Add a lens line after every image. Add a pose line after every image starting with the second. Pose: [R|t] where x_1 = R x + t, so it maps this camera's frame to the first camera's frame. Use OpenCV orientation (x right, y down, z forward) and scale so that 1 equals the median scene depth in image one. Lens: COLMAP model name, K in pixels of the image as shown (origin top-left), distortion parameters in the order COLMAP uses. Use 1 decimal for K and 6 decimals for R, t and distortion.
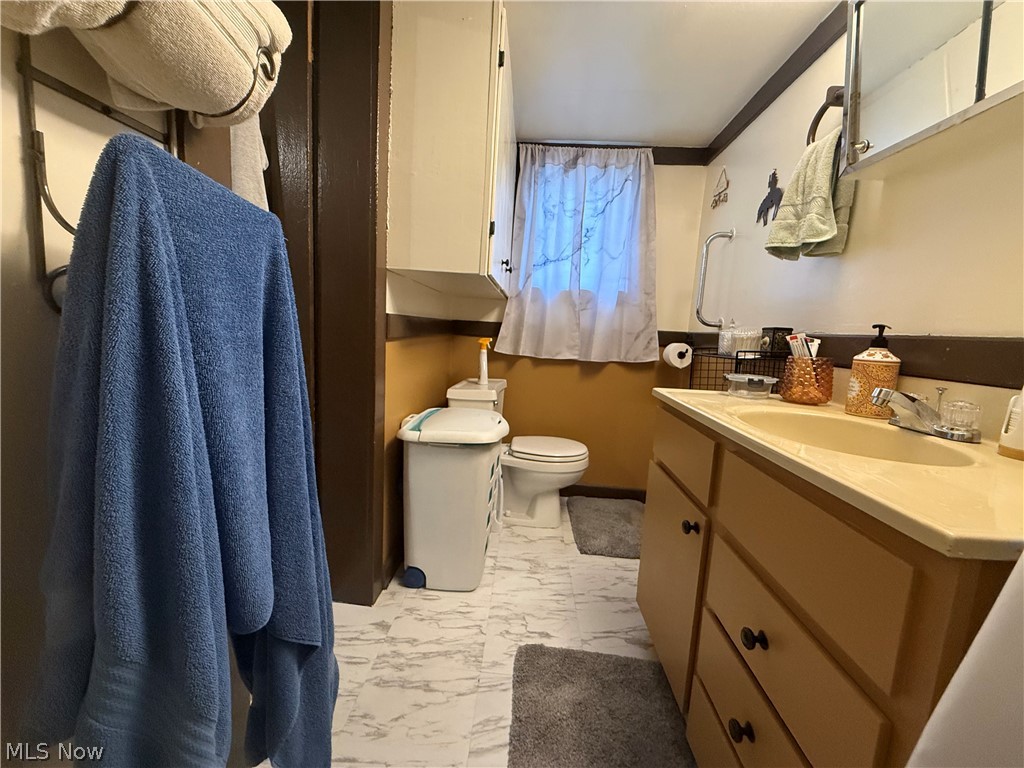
lens RADIAL K [[406.1, 0, 508.3], [0, 406.1, 382.4], [0, 0, 1]] dist [0.000166, 0.000111]
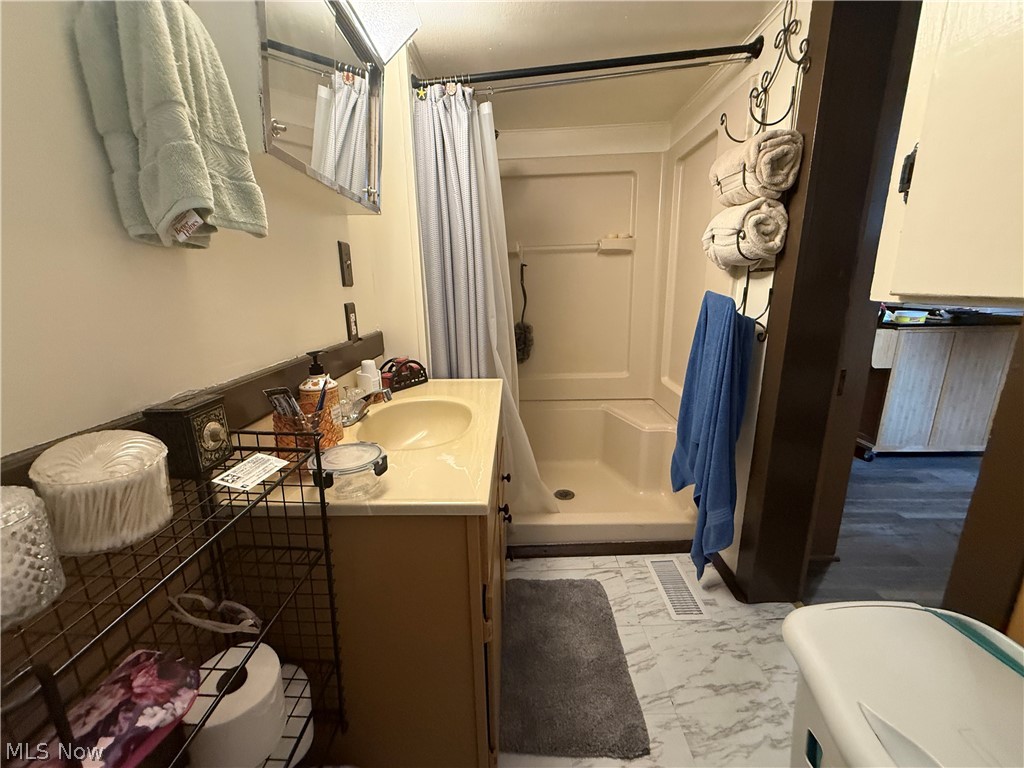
lens RADIAL K [[406.1, 0, 508.3], [0, 406.1, 382.4], [0, 0, 1]] dist [0.000166, 0.000111]
pose [[-0.998697, -0.016097, -0.048430, 0.416140], [-0.032640, 0.930958, 0.363666, -0.392892], [0.039233, 0.364773, -0.930270, 1.683886]]
